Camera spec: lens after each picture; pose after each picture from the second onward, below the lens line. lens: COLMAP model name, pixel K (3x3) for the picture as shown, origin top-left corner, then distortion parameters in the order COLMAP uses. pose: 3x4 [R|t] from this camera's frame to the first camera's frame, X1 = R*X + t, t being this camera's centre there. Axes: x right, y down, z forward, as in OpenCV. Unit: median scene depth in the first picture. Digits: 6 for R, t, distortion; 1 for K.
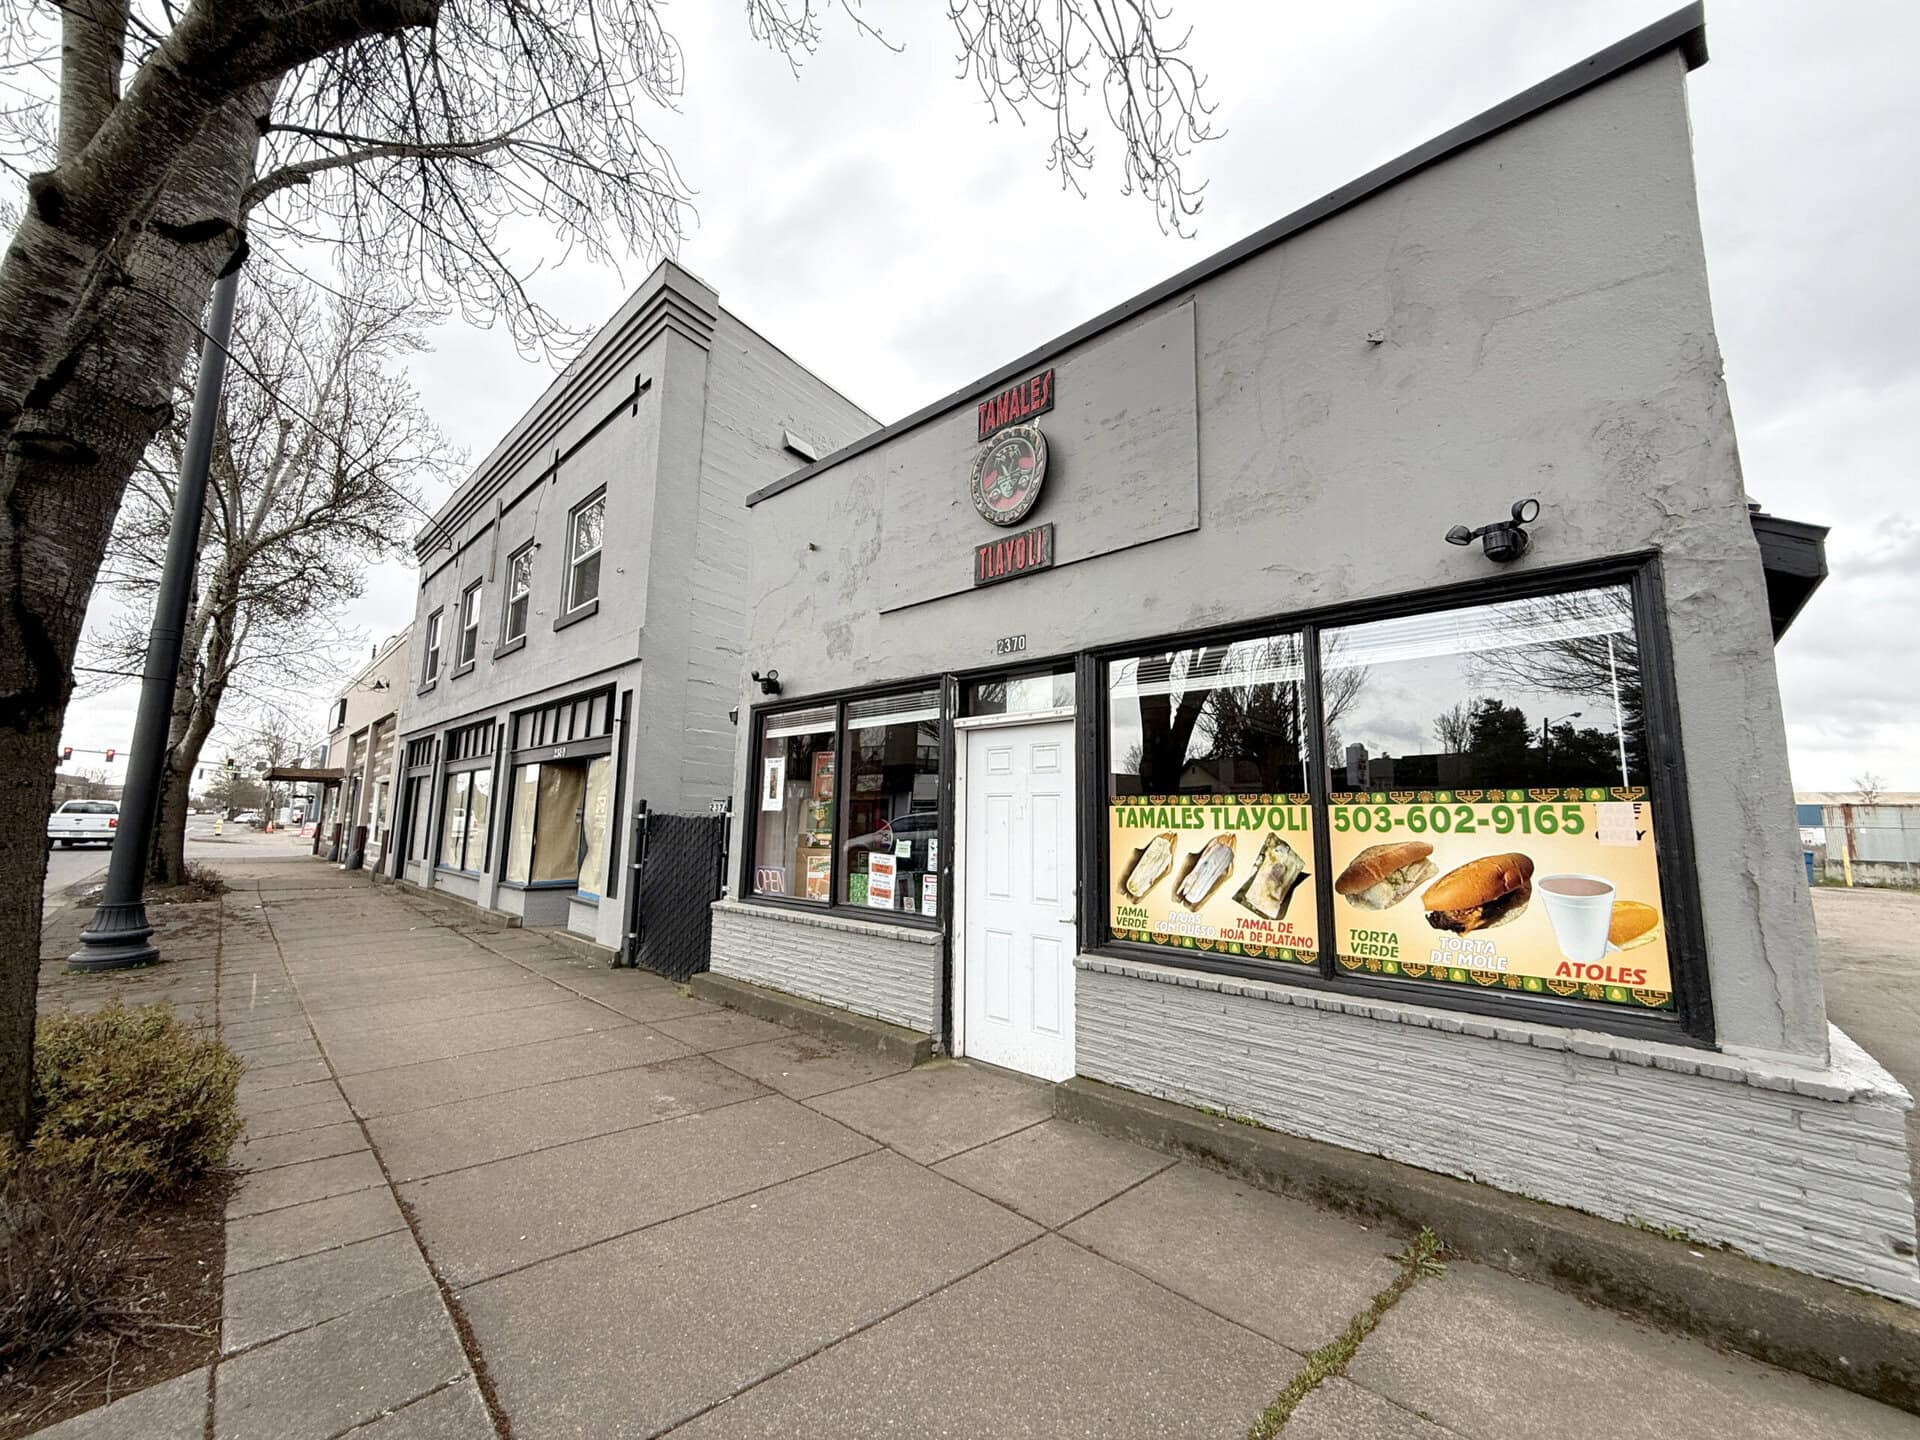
lens RADIAL K [[749.6, 0, 960.0], [0, 749.6, 720.0], [0, 0, 1]] dist [0.000733, 0.000171]
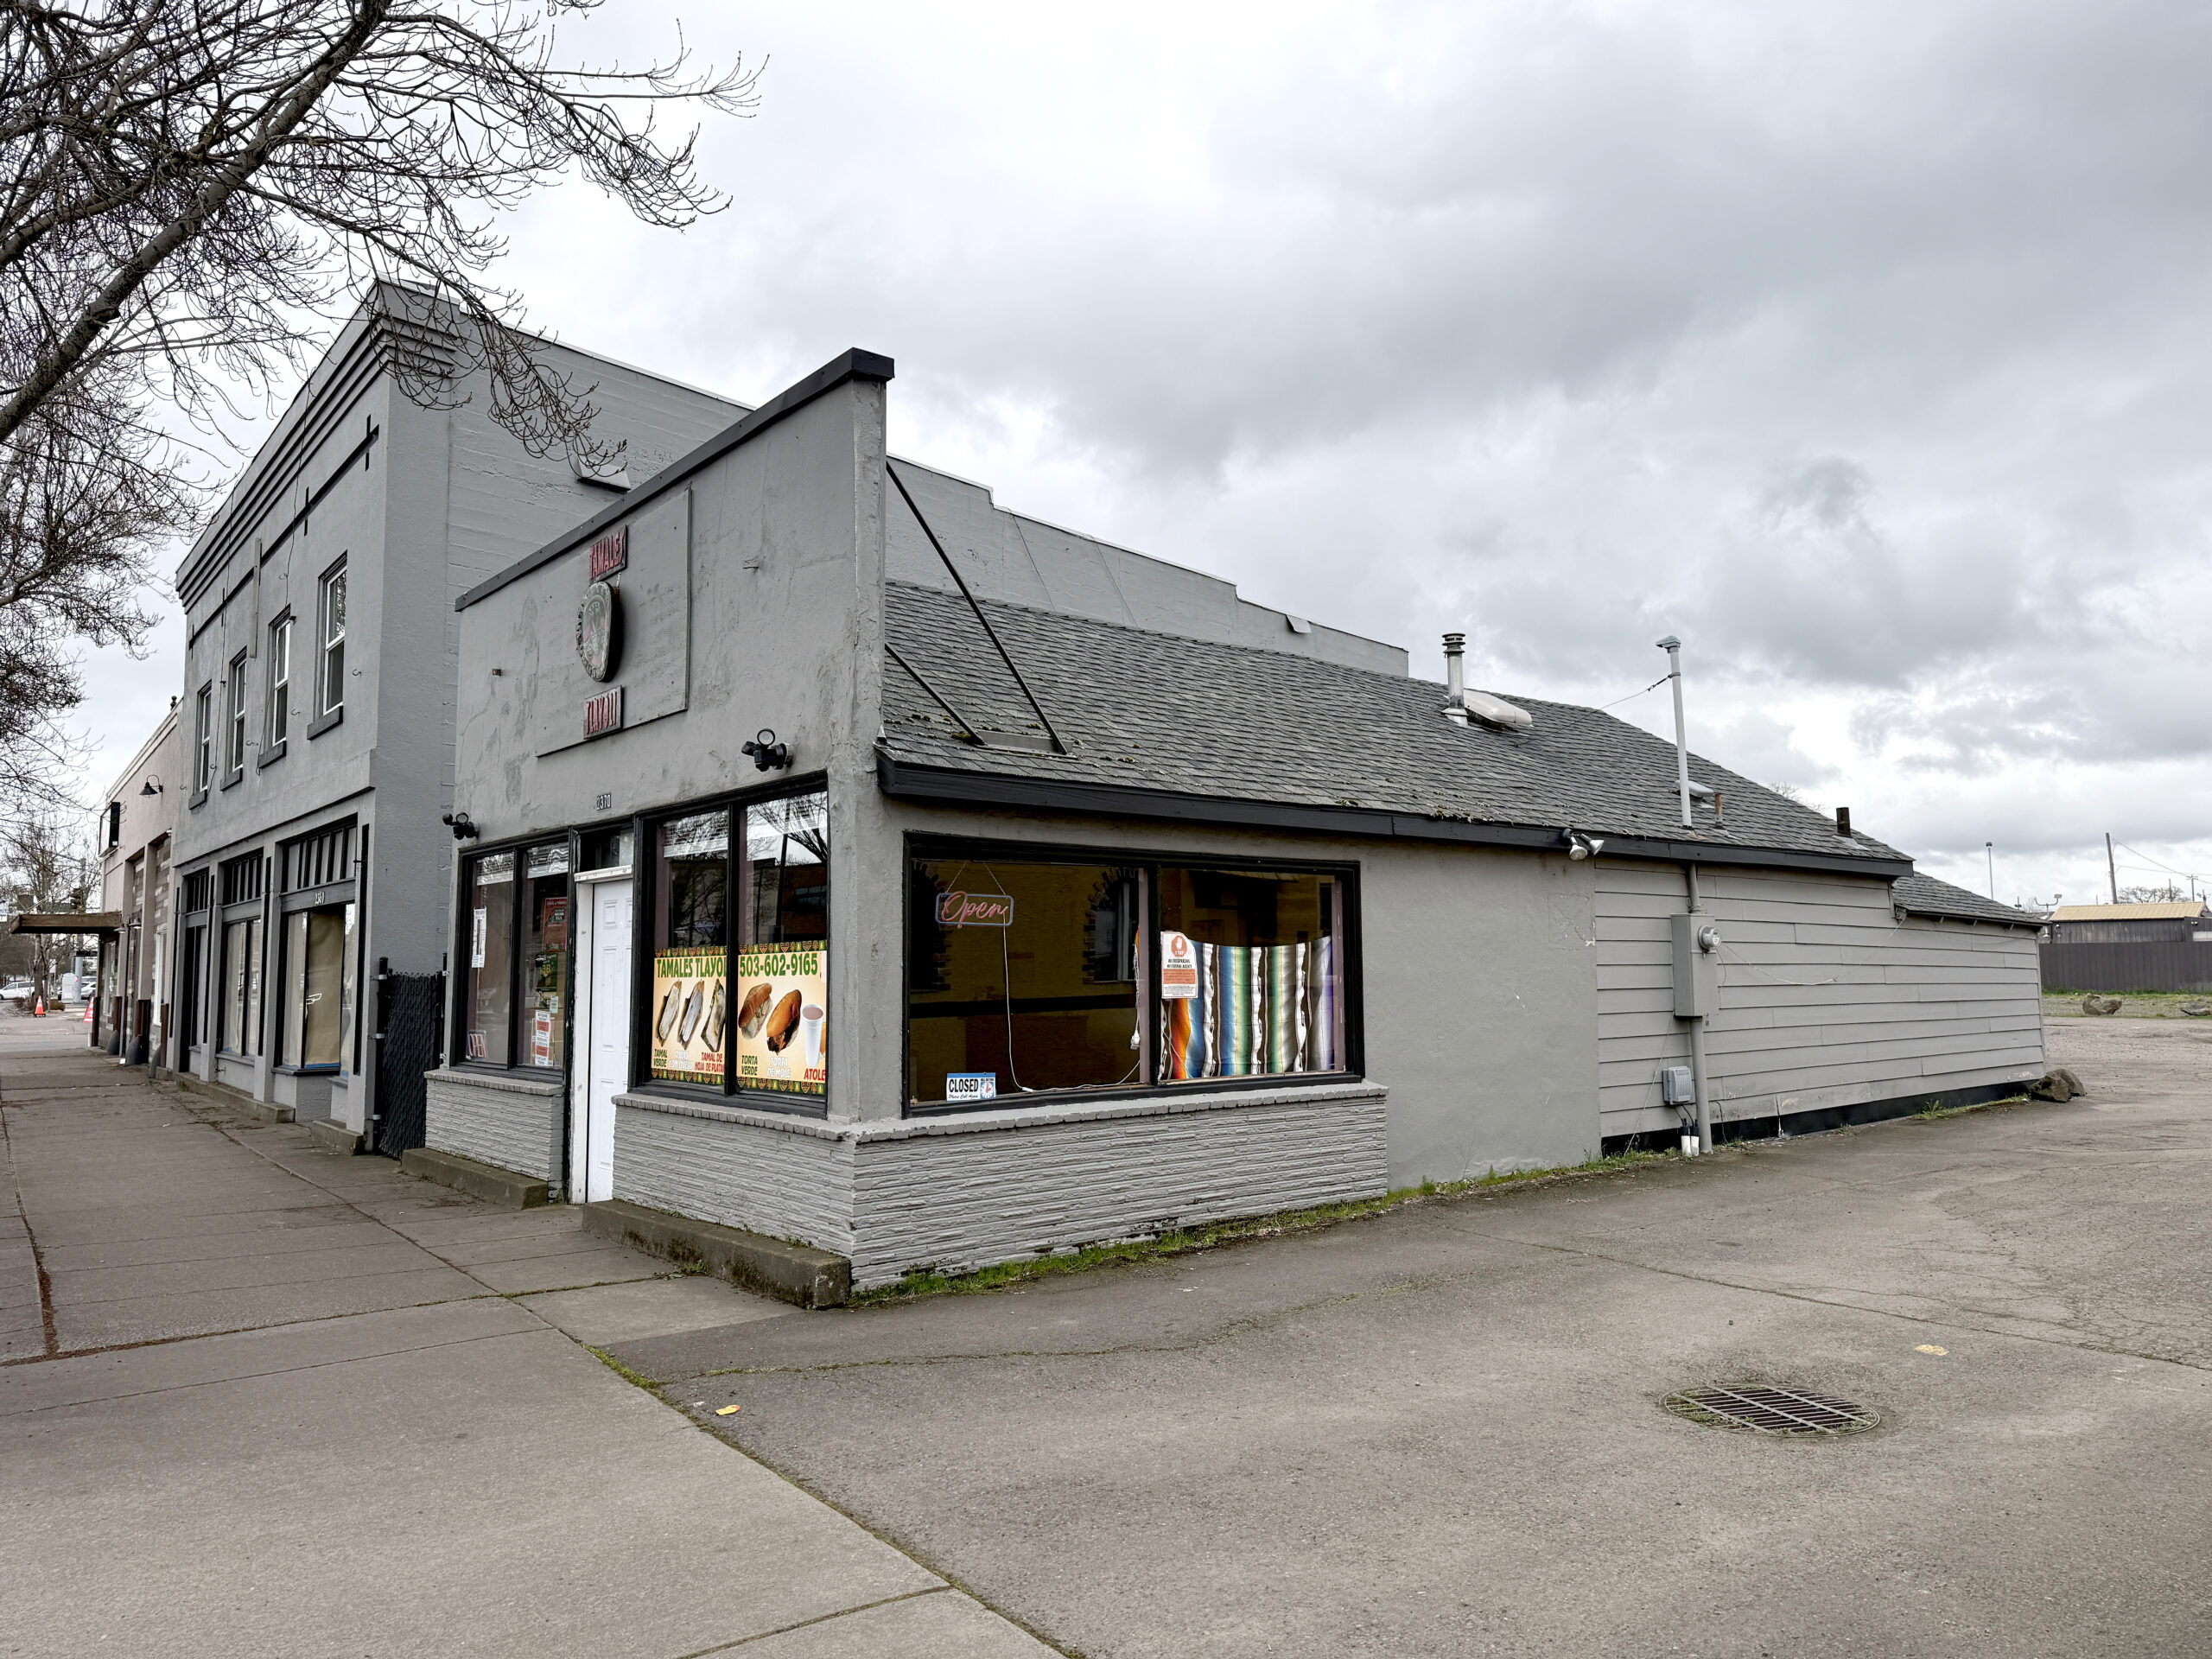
lens RADIAL K [[1490.3, 0, 1106.0], [0, 1490.3, 829.5], [0, 0, 1]] dist [0.081833, -0.123487]
pose [[0.990896, -0.038874, -0.128893, 1.174106], [0.044452, 0.998183, 0.040688, -0.134110], [0.127077, -0.046047, 0.990823, -1.093727]]
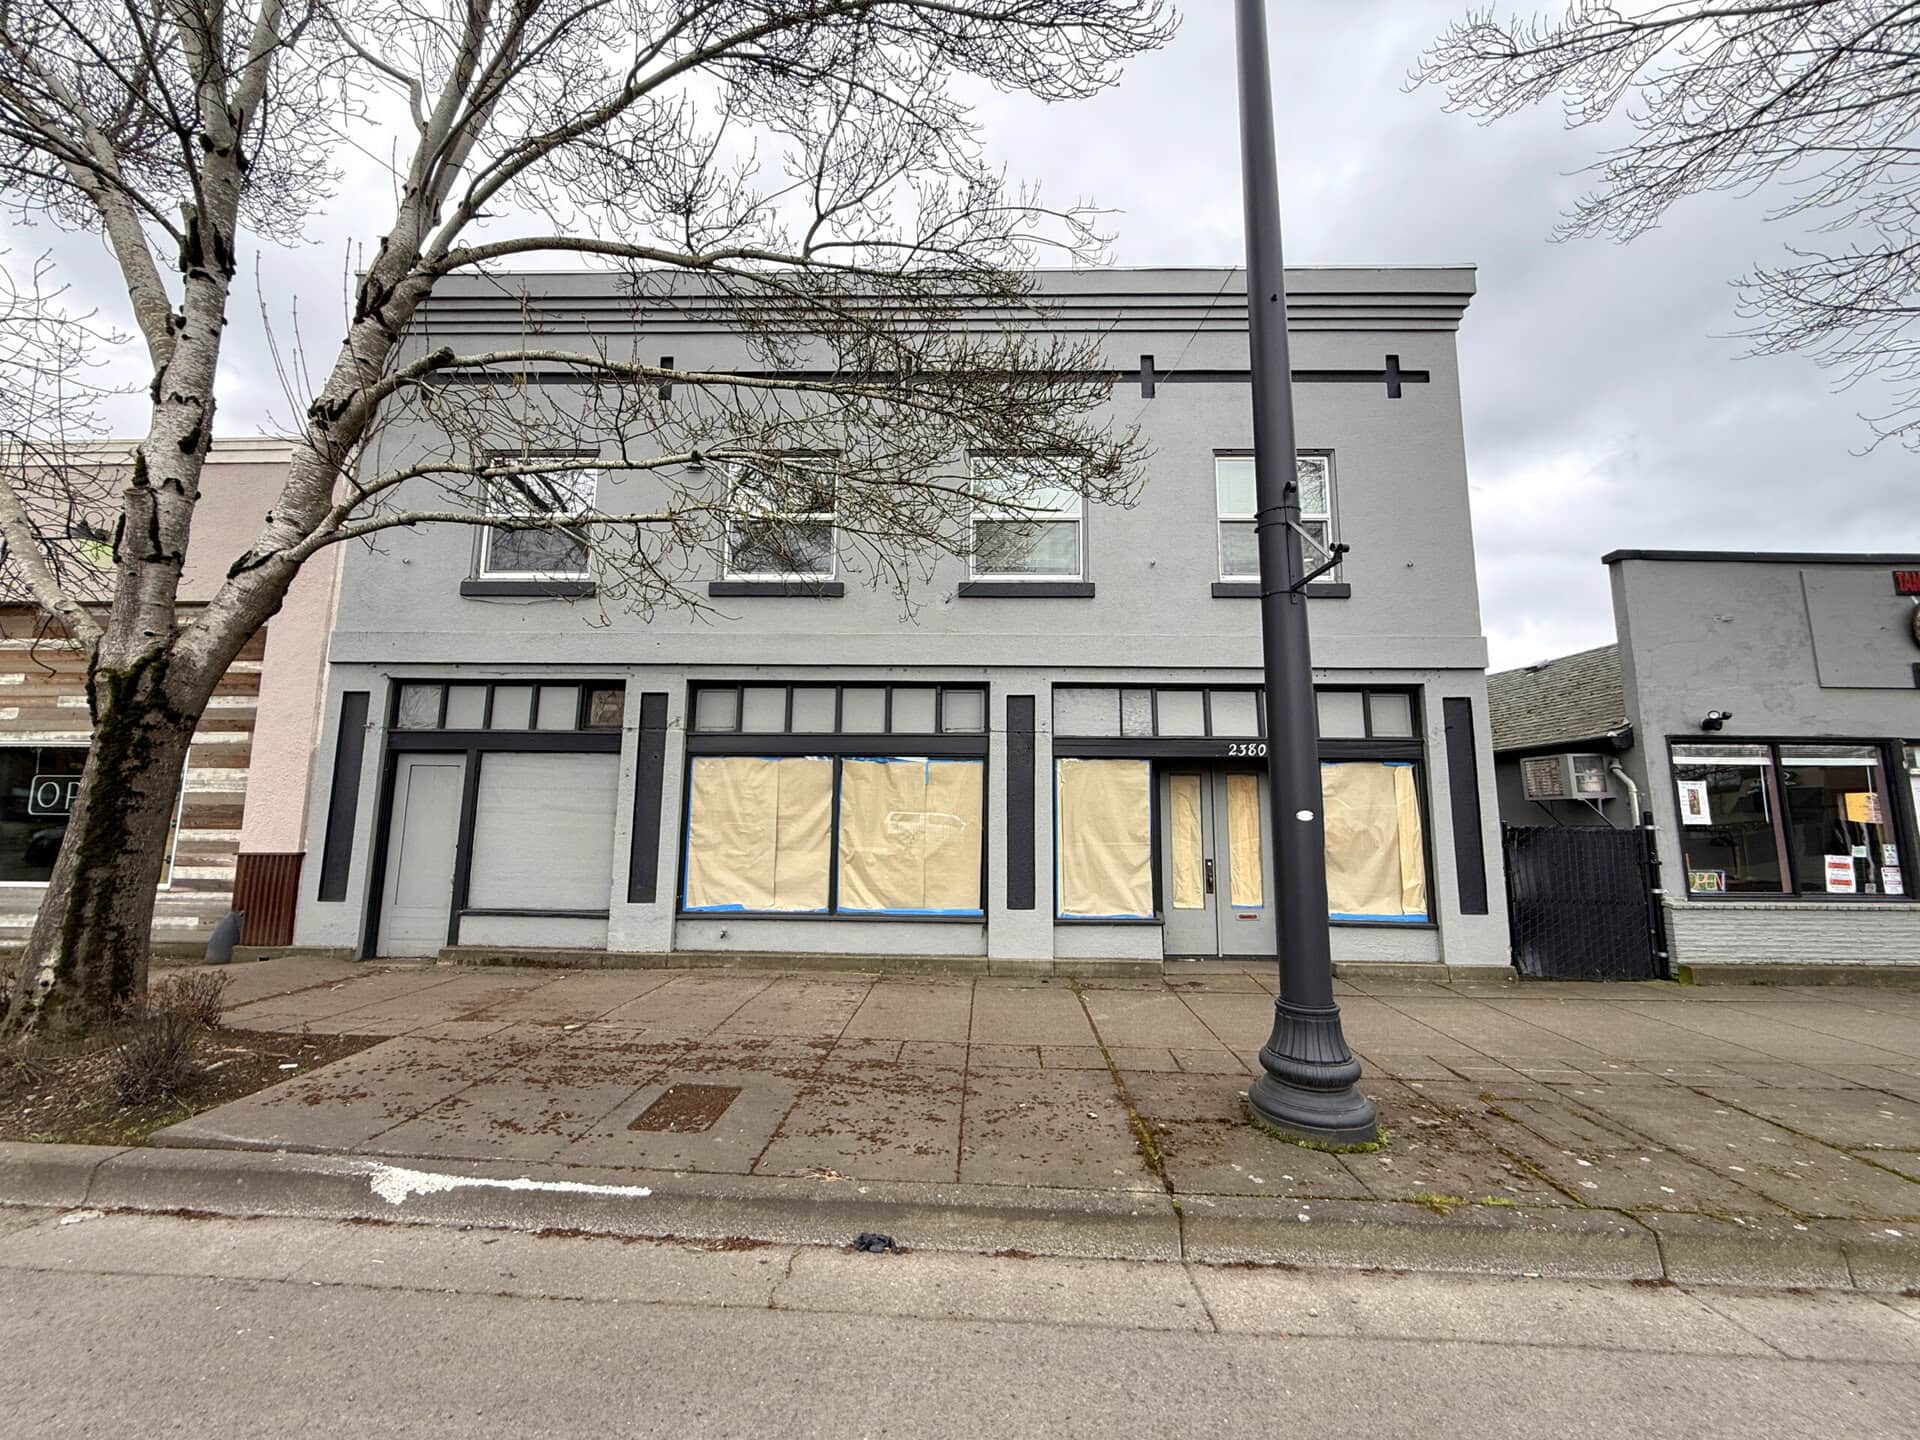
lens RADIAL K [[762.4, 0, 960.0], [0, 762.4, 720.0], [0, 0, 1]] dist [-0.001431, -0.000059]
pose [[0.734974, 0.083834, 0.672893, -3.182728], [-0.089660, 0.995630, -0.026110, 0.147110], [-0.672142, -0.041141, 0.739278, 1.438984]]
